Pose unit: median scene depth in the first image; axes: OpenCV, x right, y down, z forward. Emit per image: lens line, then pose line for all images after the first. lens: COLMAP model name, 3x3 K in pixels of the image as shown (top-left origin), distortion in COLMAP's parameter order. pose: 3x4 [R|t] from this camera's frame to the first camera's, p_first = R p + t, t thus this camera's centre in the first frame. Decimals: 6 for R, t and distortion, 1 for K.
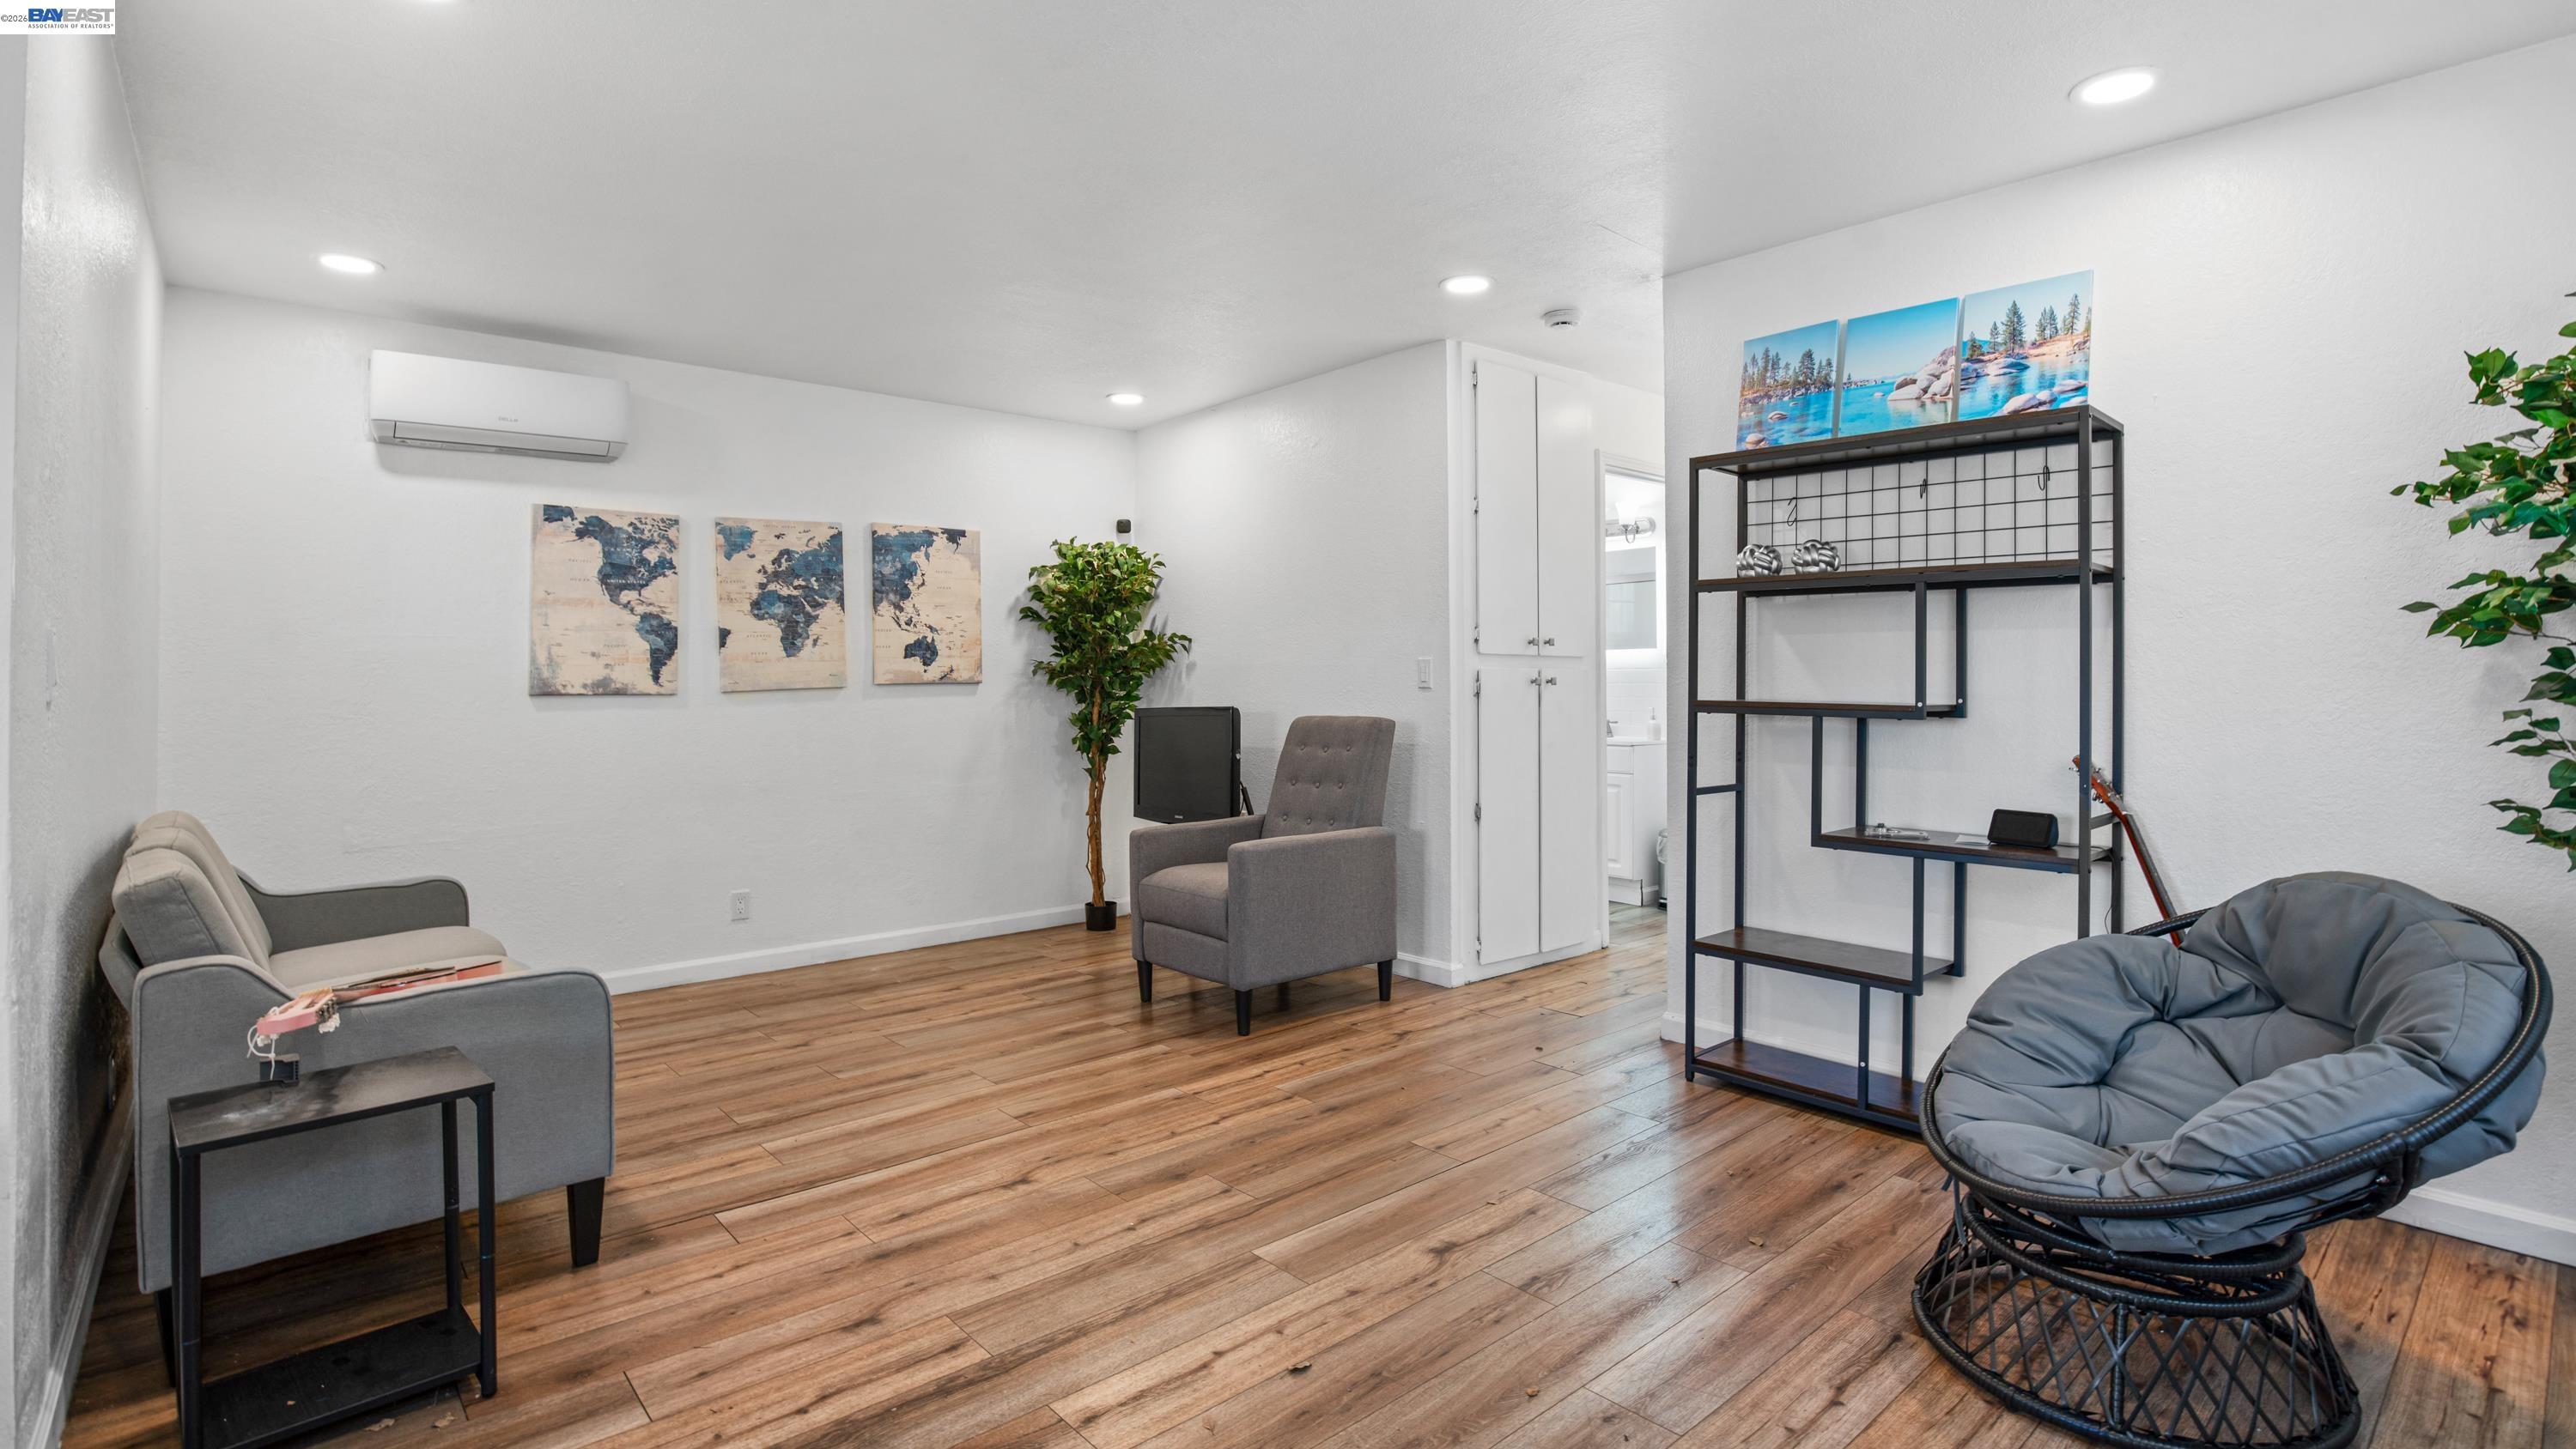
lens RADIAL K [[1216.0, 0, 1288.0], [0, 1216.0, 681.3], [0, 0, 1]] dist [-0.024311, -0.000003]
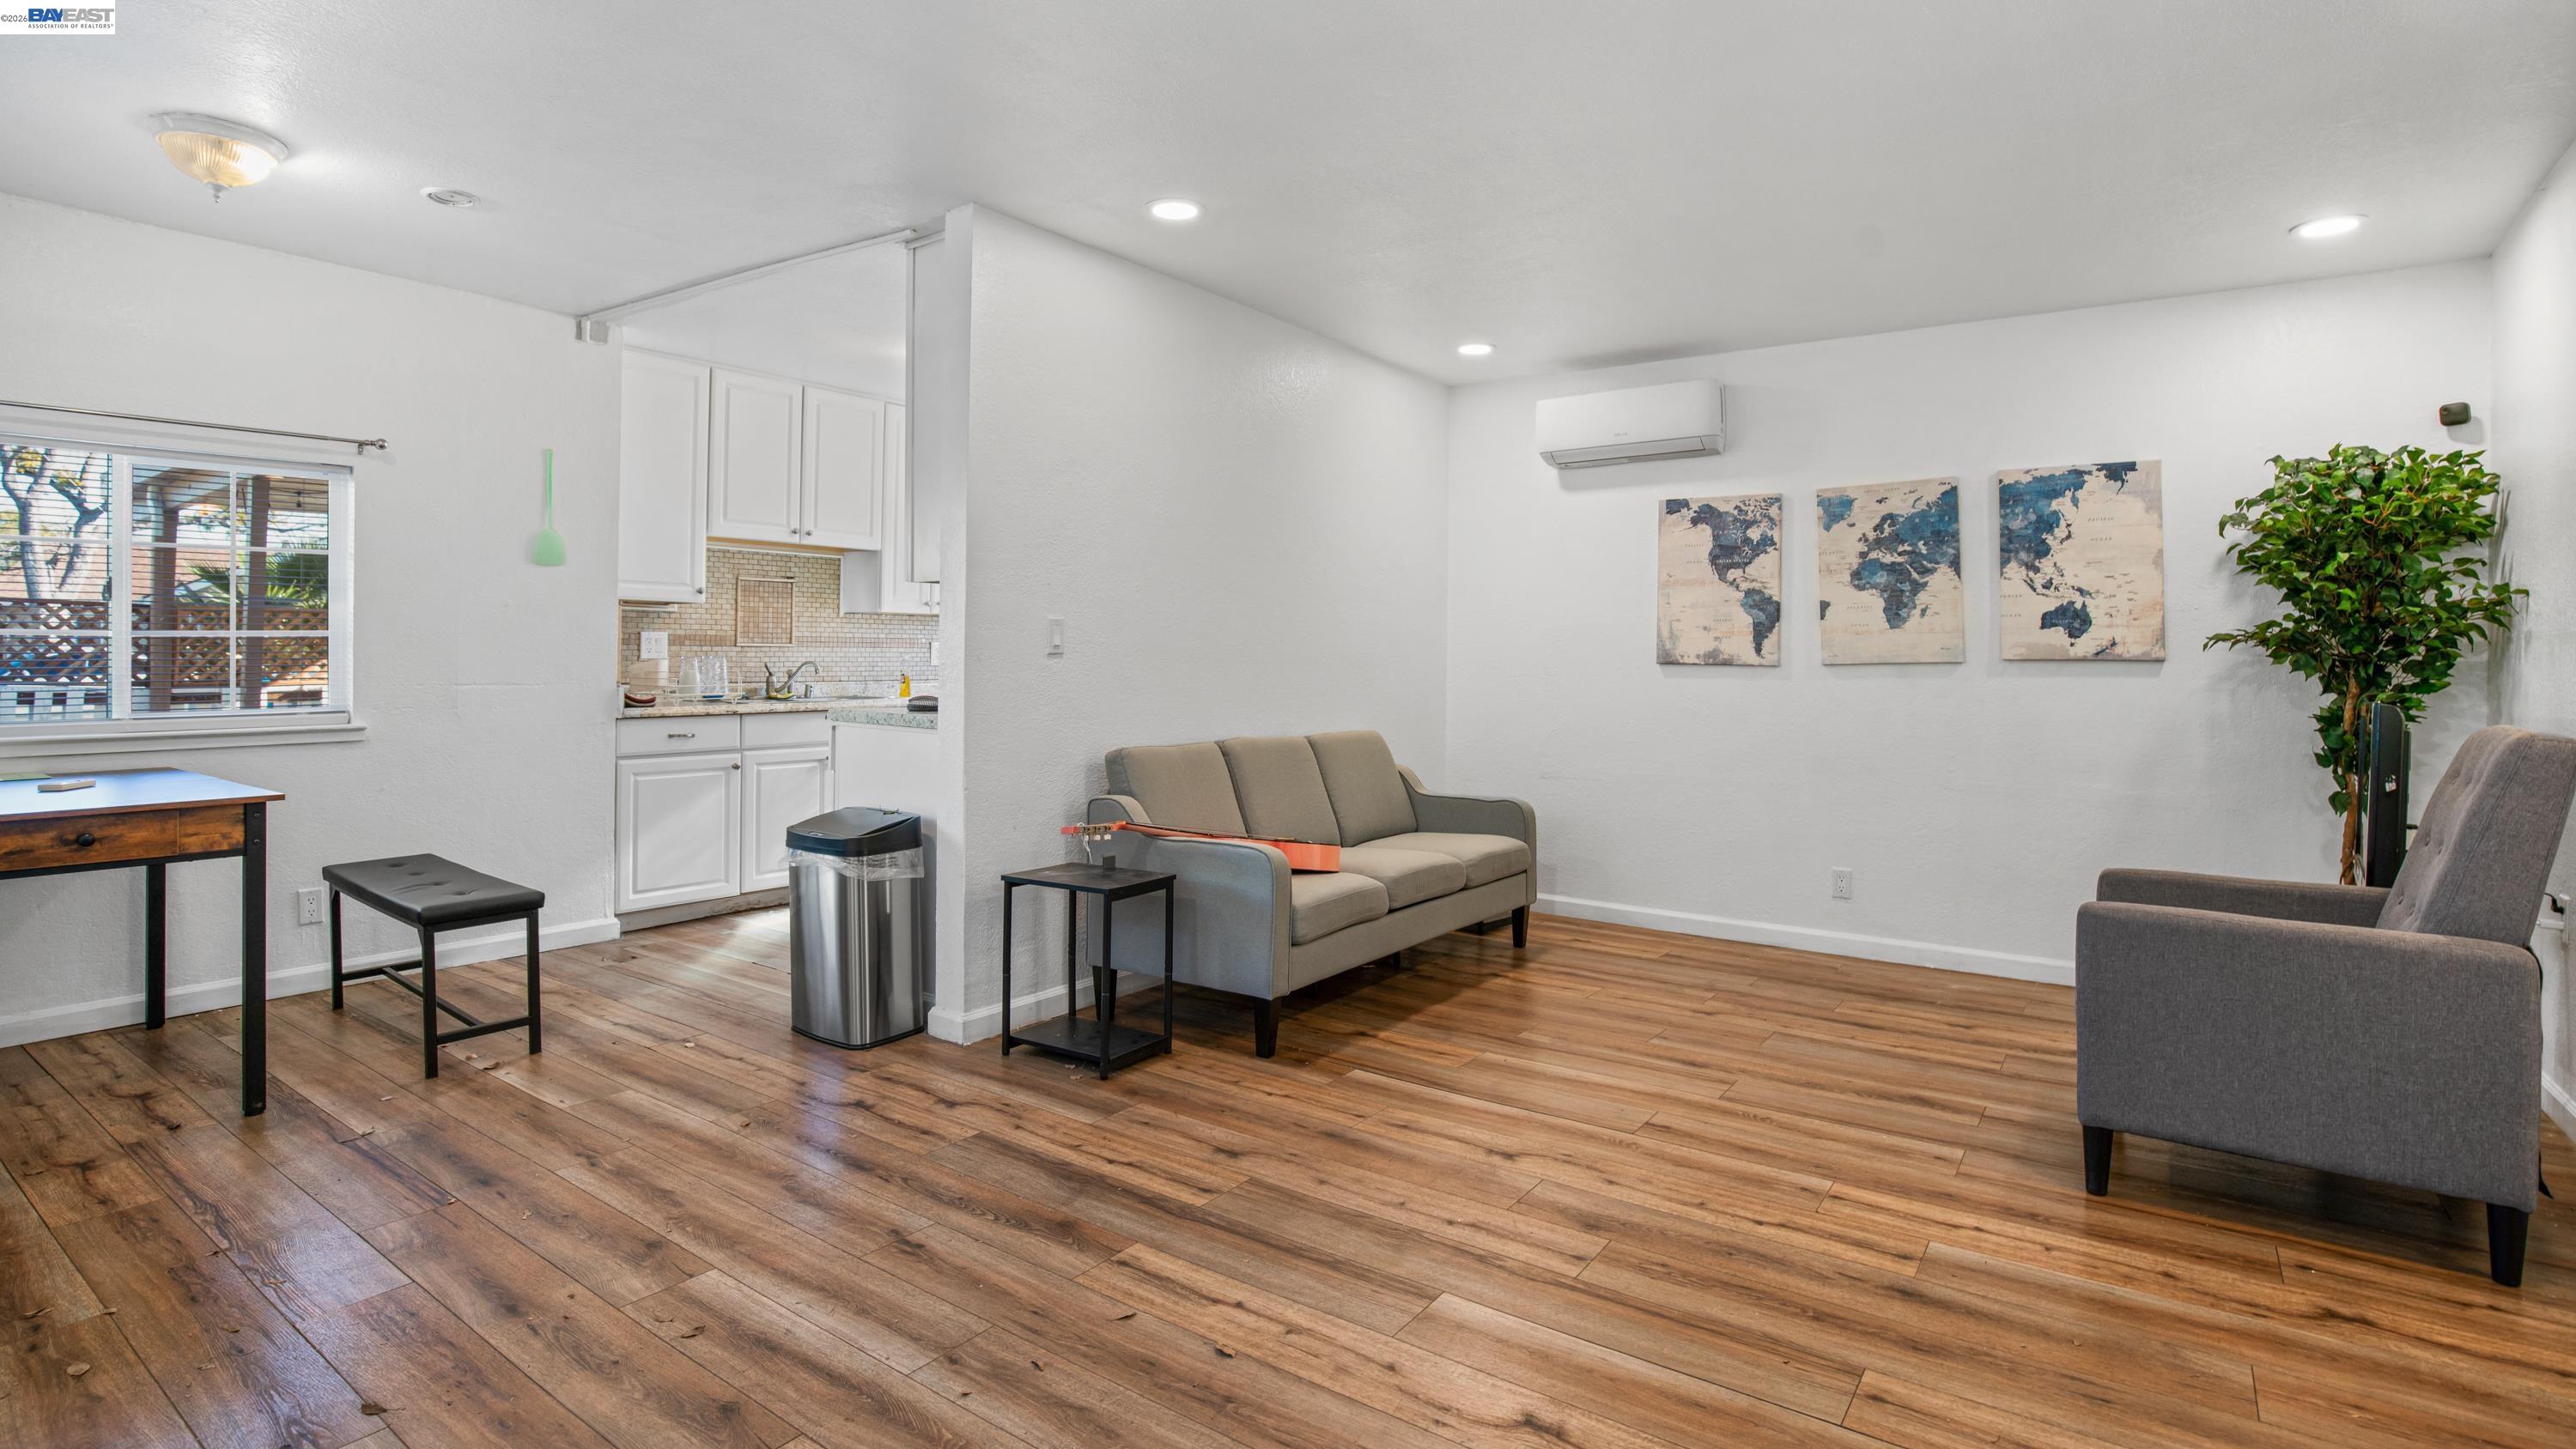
lens RADIAL K [[1218.2, 0, 1285.5], [0, 1218.2, 661.2], [0, 0, 1]] dist [-0.027455, 0.000491]
pose [[0.225733, 0.013956, -0.974089, 0.436176], [-0.012979, 0.999852, 0.011317, 0.000478], [0.974103, 0.010088, 0.225880, 0.372484]]
